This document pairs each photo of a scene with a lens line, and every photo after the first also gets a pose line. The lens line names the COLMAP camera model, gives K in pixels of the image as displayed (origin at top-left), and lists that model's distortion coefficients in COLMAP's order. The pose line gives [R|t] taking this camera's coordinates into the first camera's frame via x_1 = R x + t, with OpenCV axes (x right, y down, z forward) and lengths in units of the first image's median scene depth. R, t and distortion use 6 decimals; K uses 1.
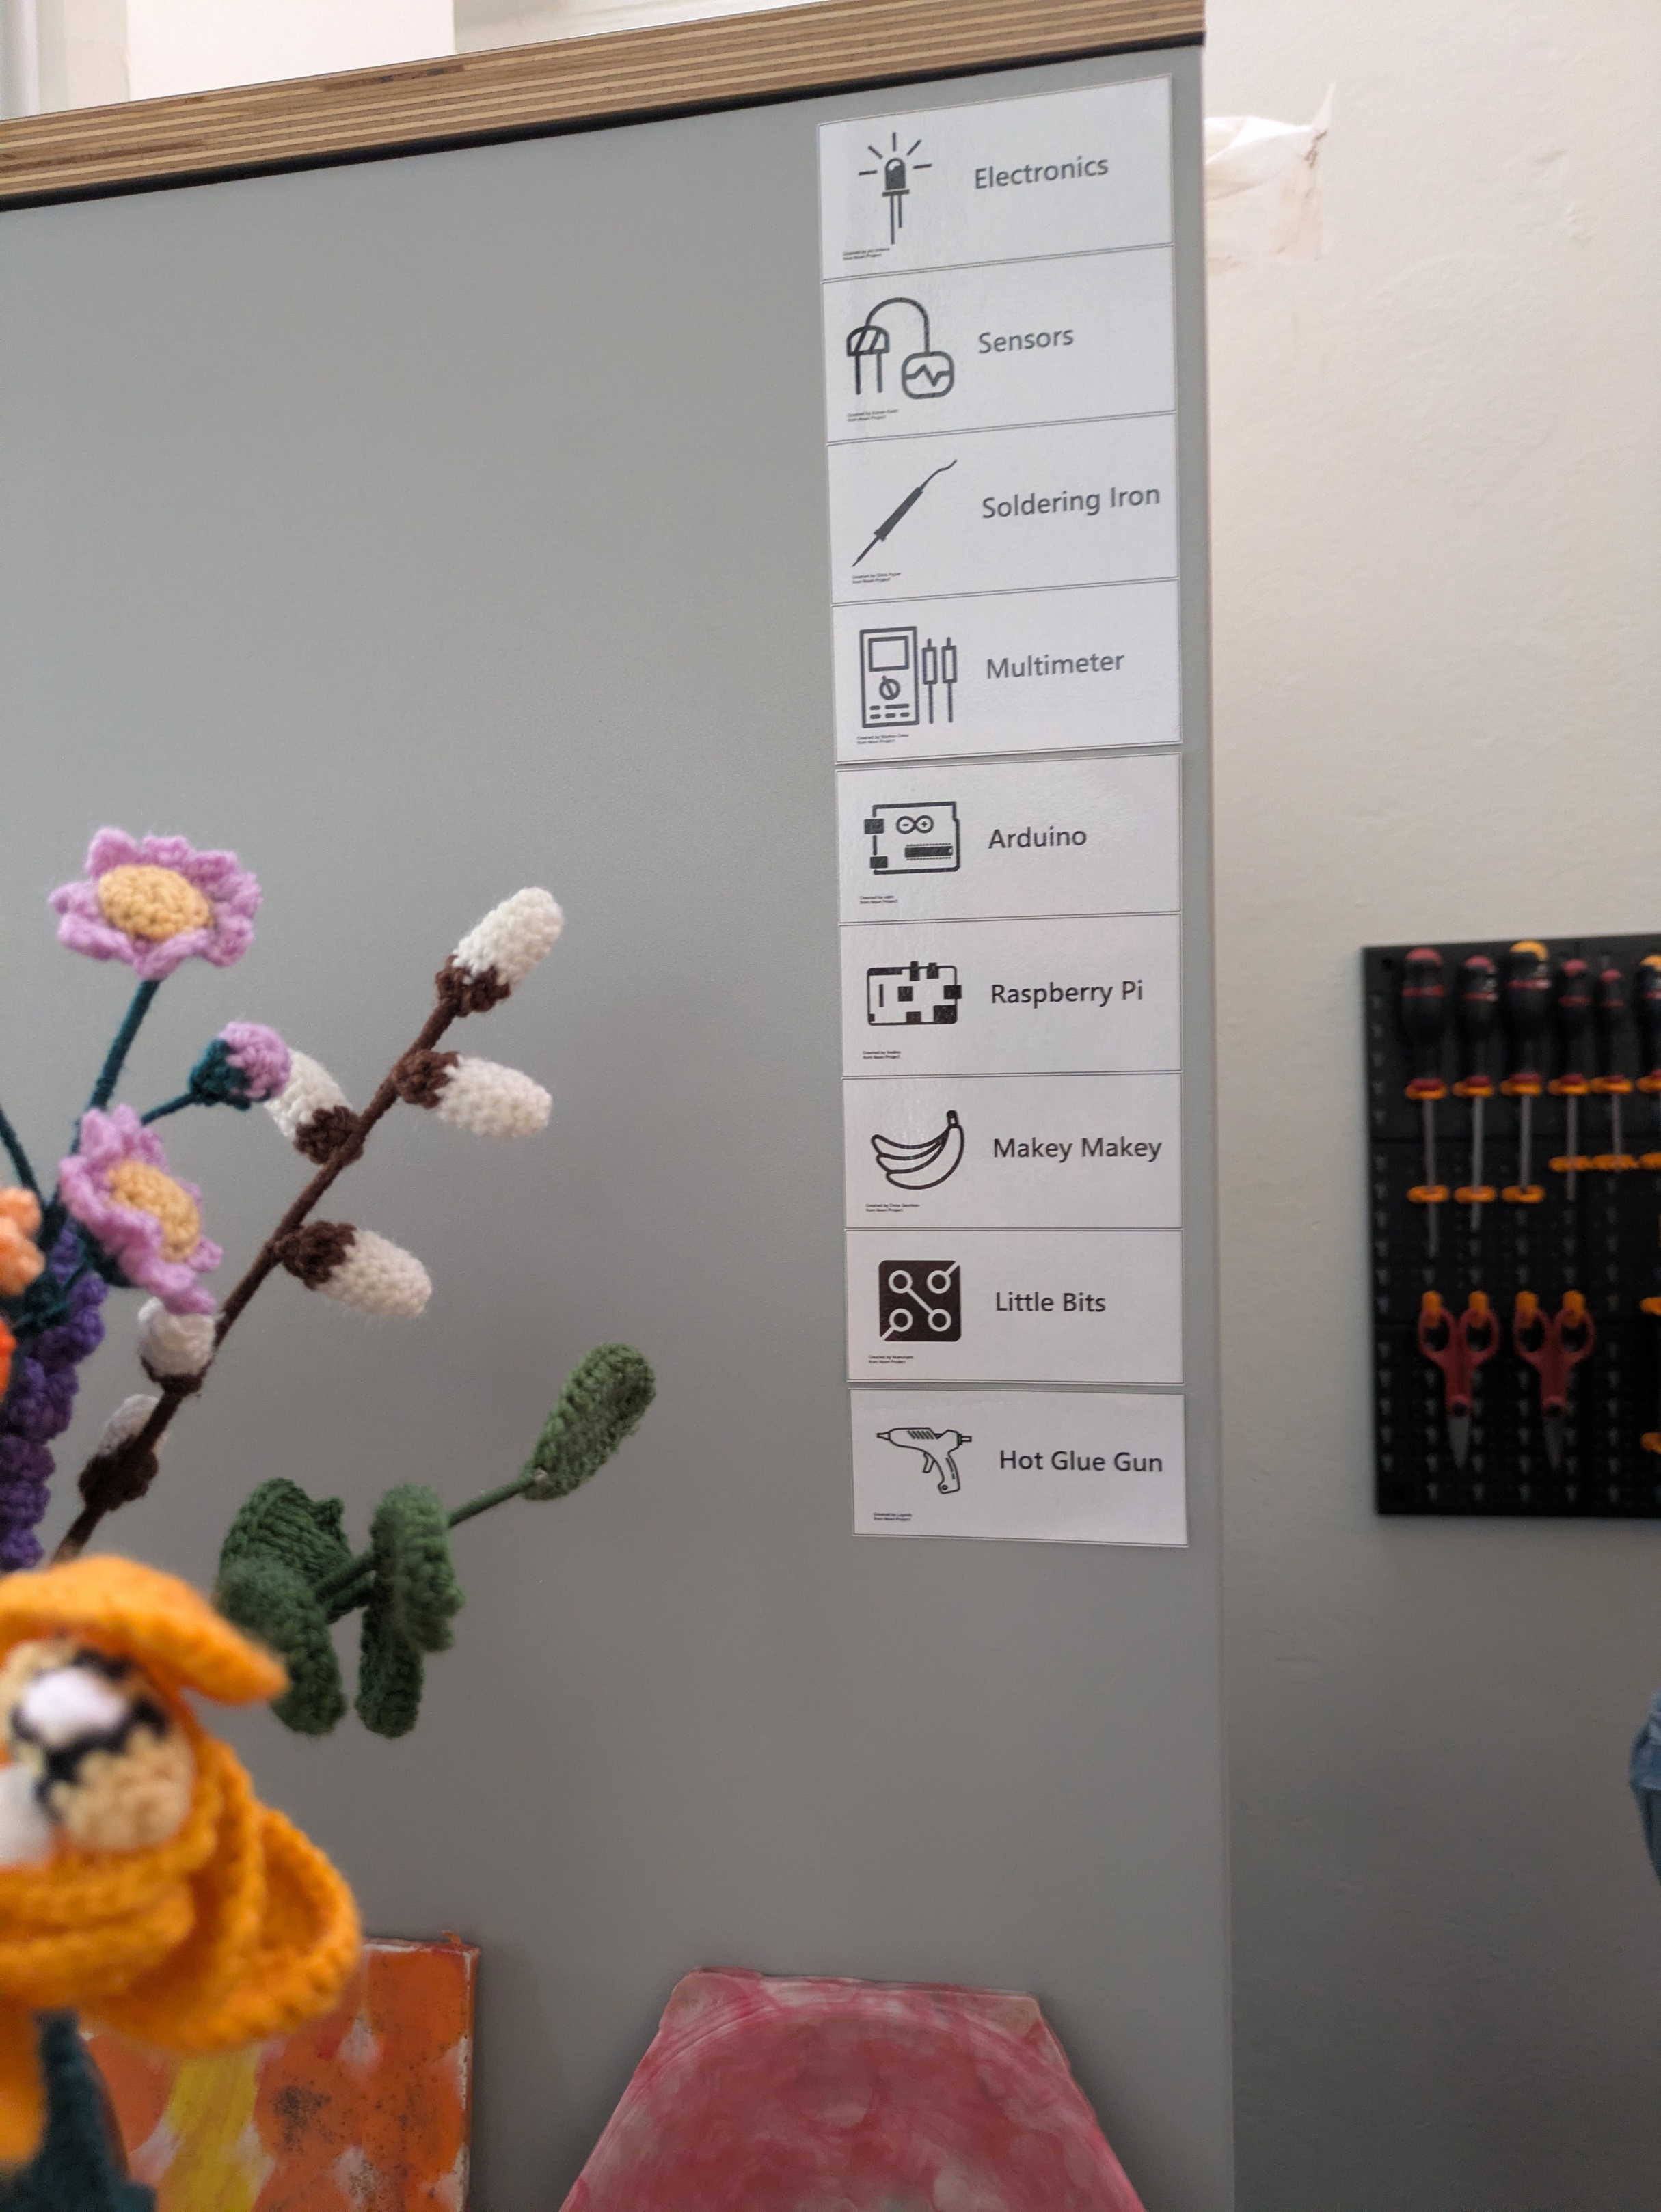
lens RADIAL K [[1657.7, 0, 818.8], [0, 1657.7, 1102.8], [0, 0, 1]] dist [0.029485, -0.026962]
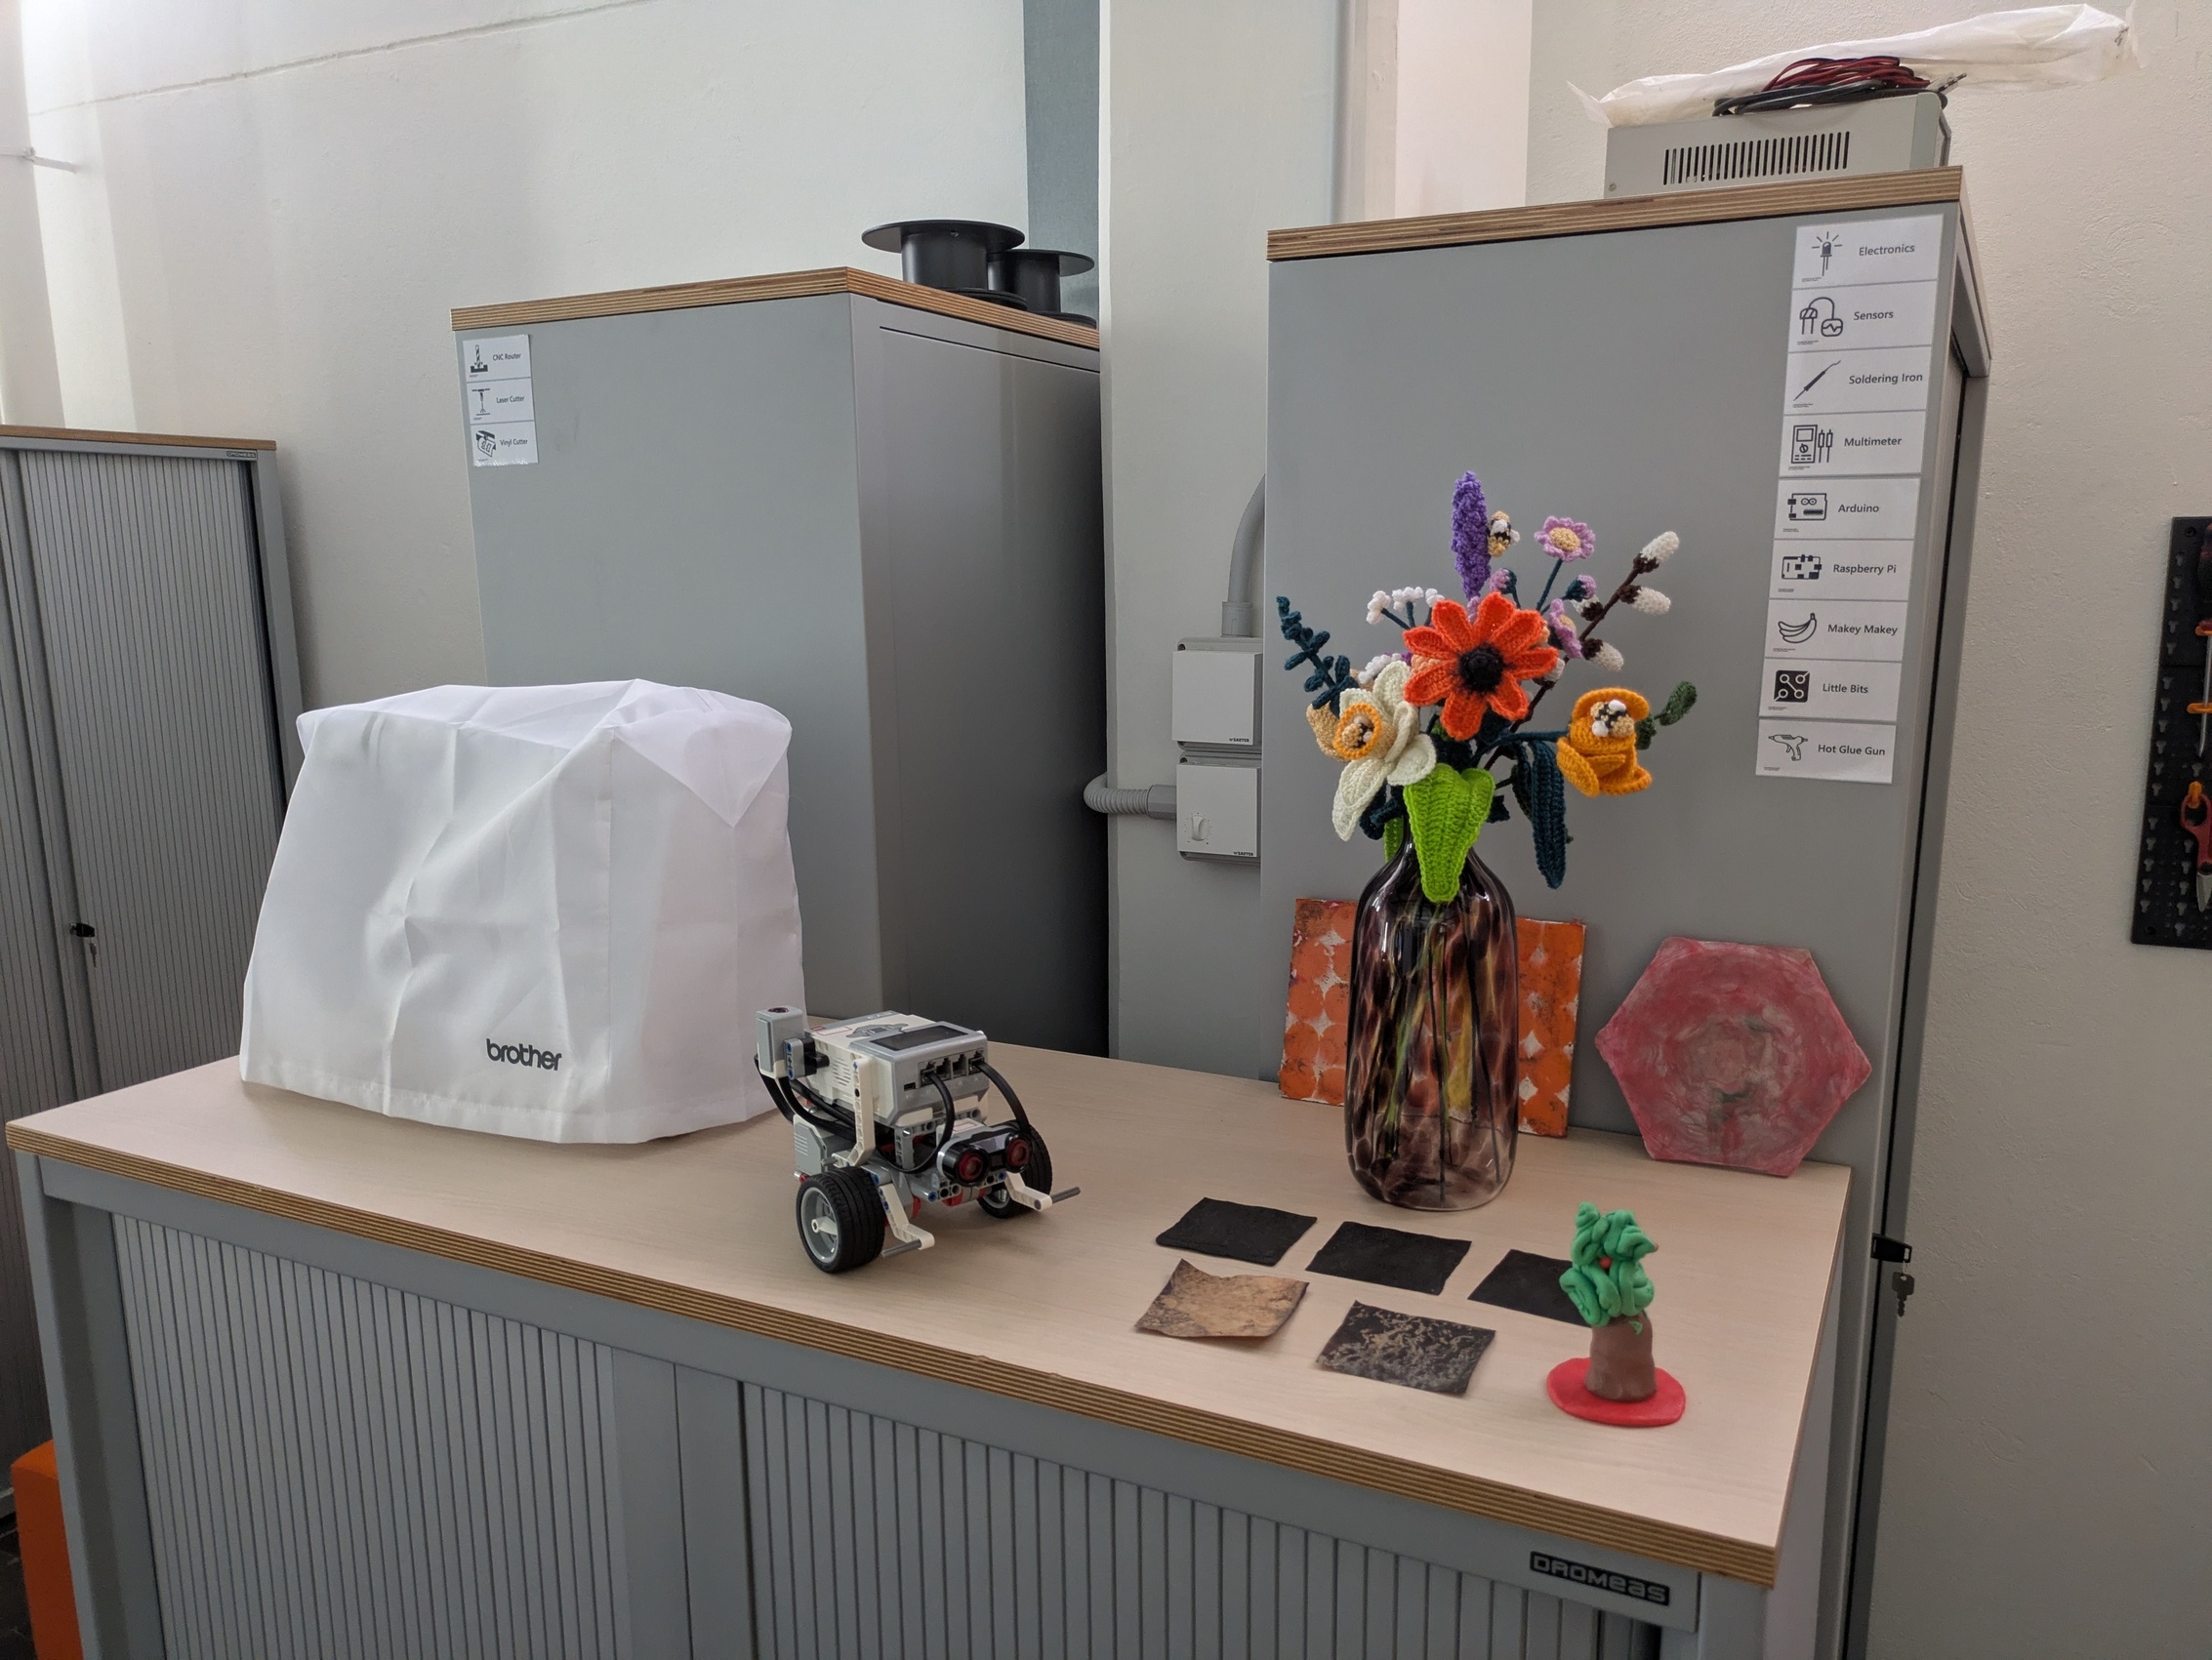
lens RADIAL K [[1657.2, 0, 1122.0], [0, 1657.2, 871.5], [0, 0, 1]] dist [0.029485, -0.026962]
pose [[0.947451, 0.086286, -0.308045, -0.100807], [-0.040234, 0.987432, 0.152840, 0.046672], [0.317362, -0.132414, 0.939014, -1.750025]]
